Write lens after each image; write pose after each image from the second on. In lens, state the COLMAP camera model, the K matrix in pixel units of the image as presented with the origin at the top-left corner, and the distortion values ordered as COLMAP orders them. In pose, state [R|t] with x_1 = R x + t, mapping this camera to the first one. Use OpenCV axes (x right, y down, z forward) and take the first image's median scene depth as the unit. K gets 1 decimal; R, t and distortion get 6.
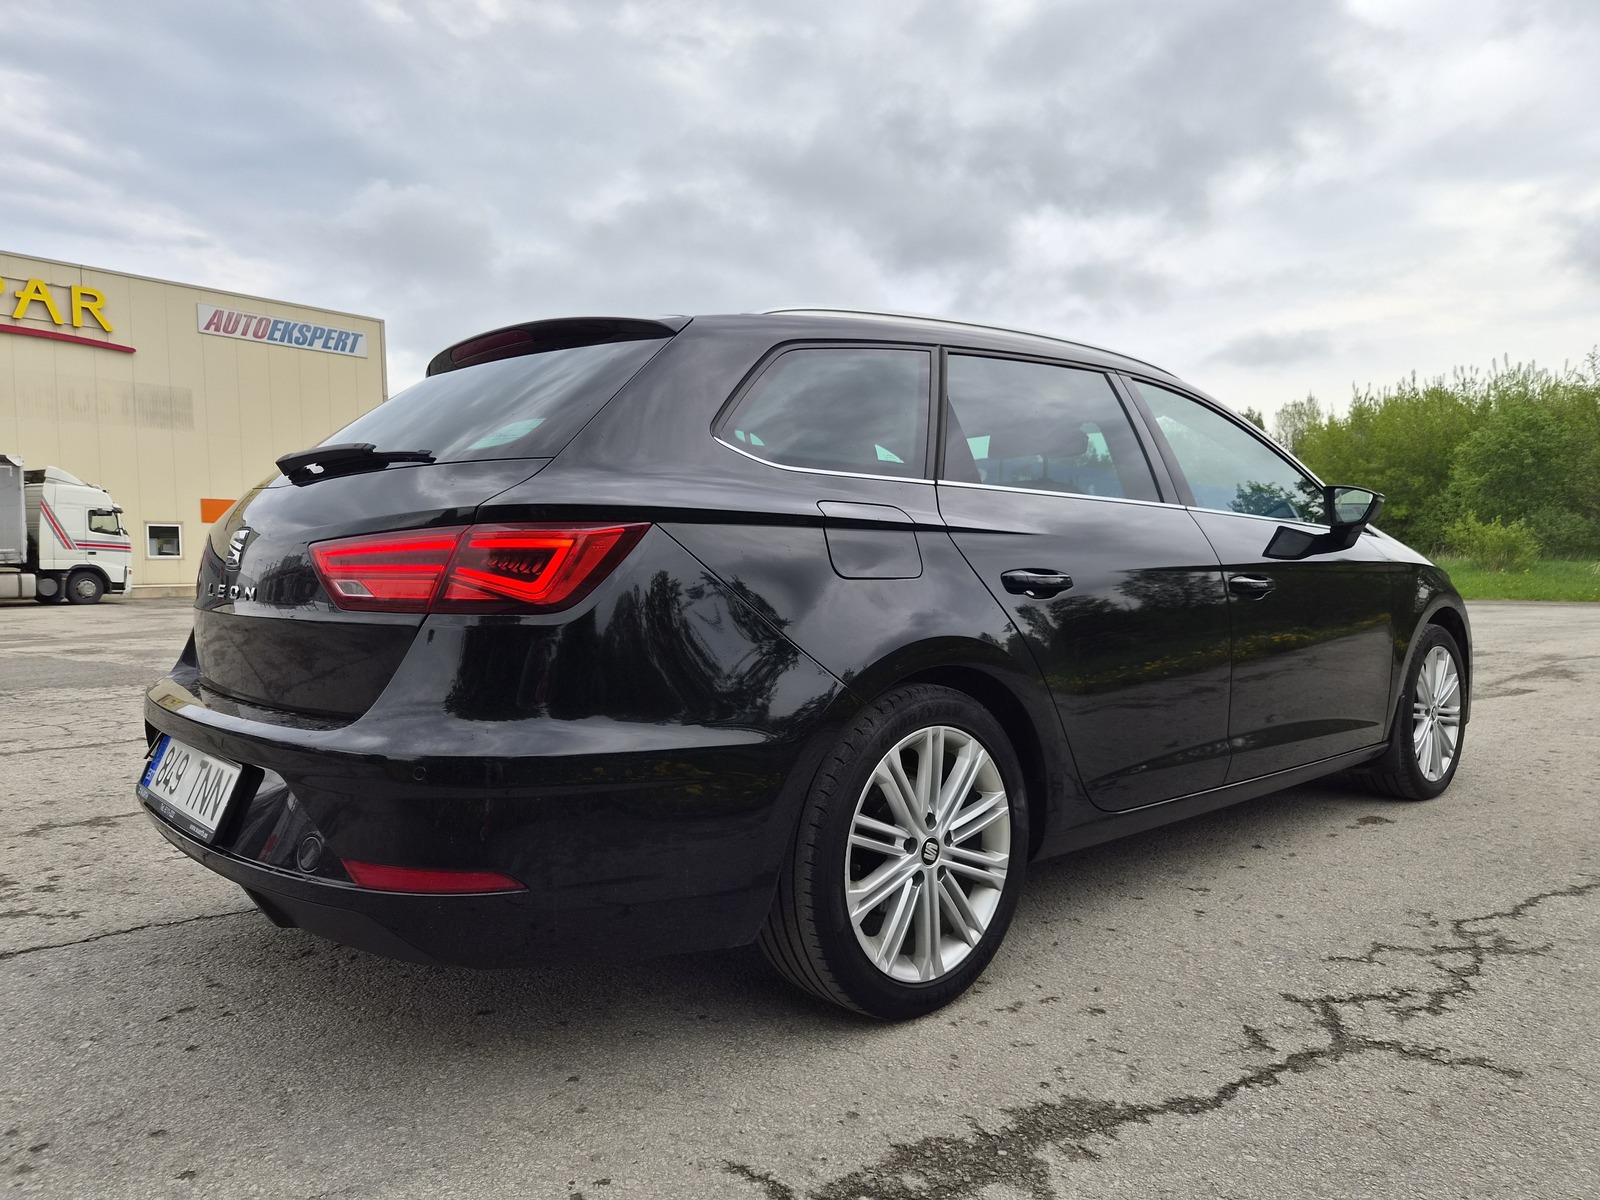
lens RADIAL K [[1070.4, 0, 817.1], [0, 1070.4, 604.3], [0, 0, 1]] dist [0.073691, -0.062703]
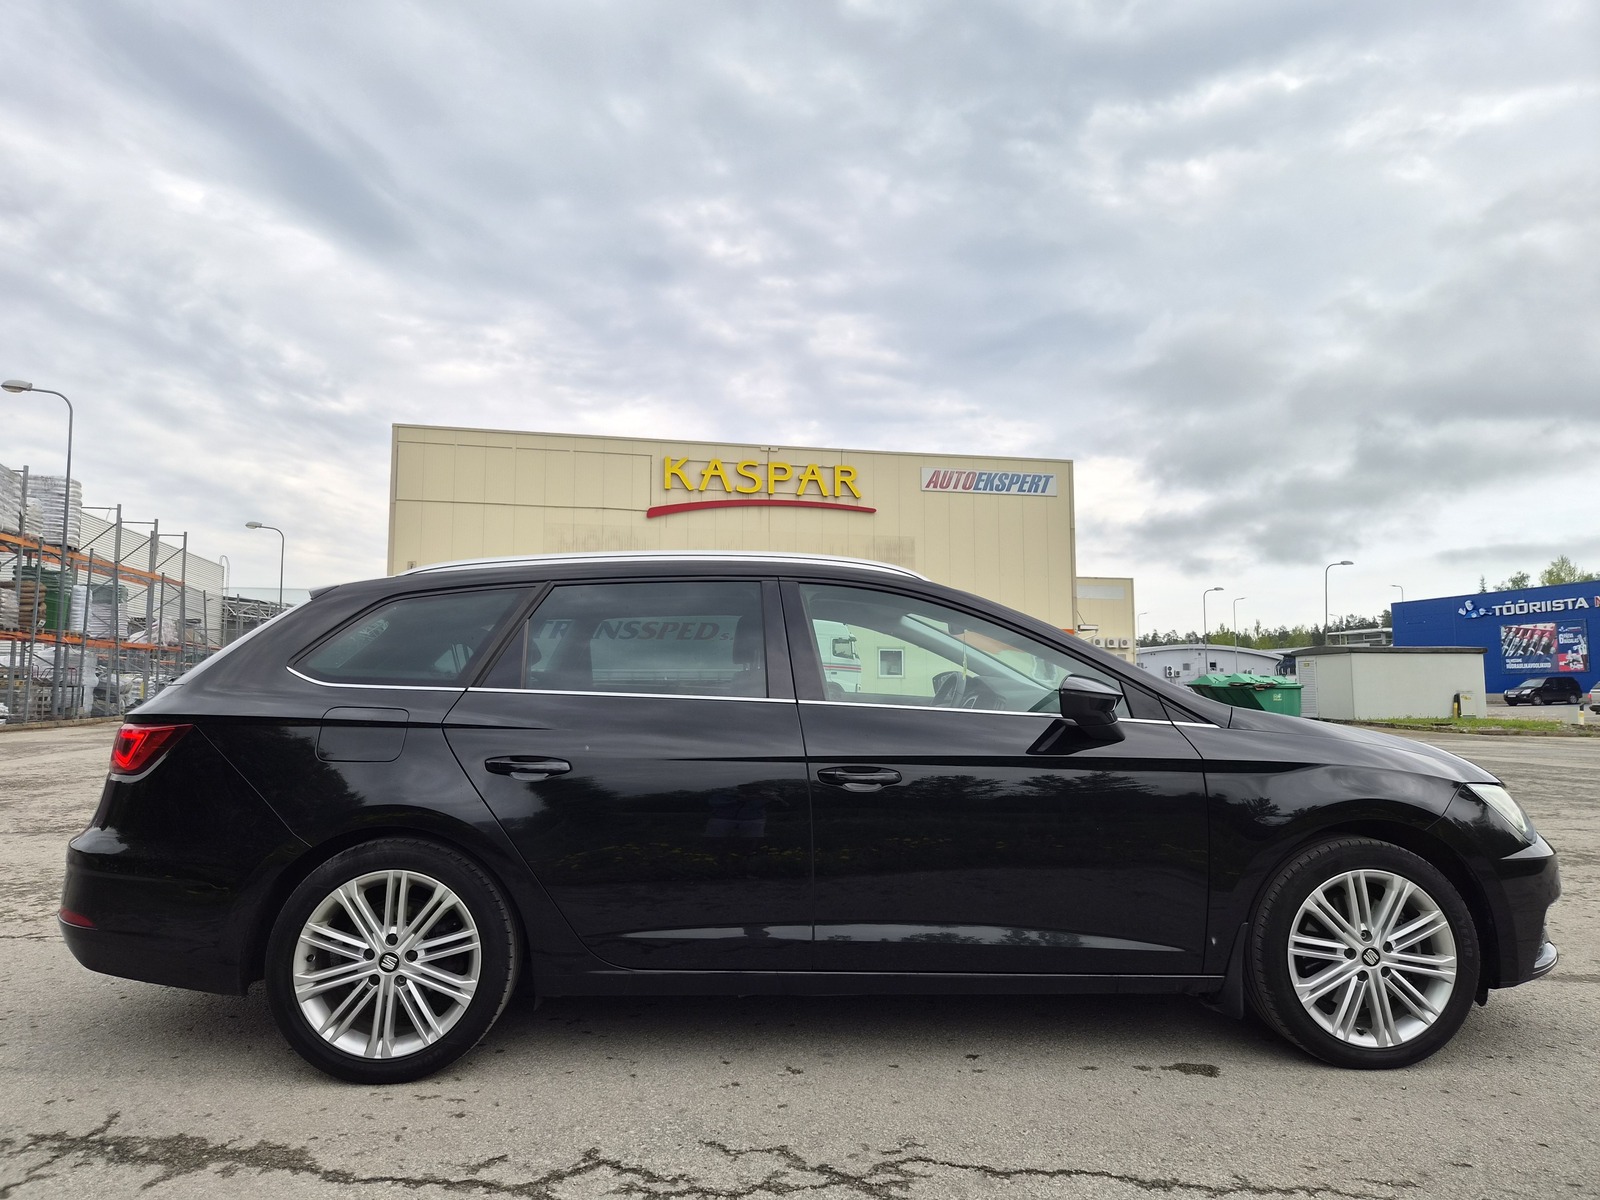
lens RADIAL K [[1068.4, 0, 800.0], [0, 1068.4, 600.0], [0, 0, 1]] dist [0.082911, -0.069182]
pose [[0.778749, -0.030956, -0.626572, 0.990932], [-0.040047, 0.994292, -0.098896, -0.081922], [0.626056, 0.102108, 0.773064, 0.144522]]
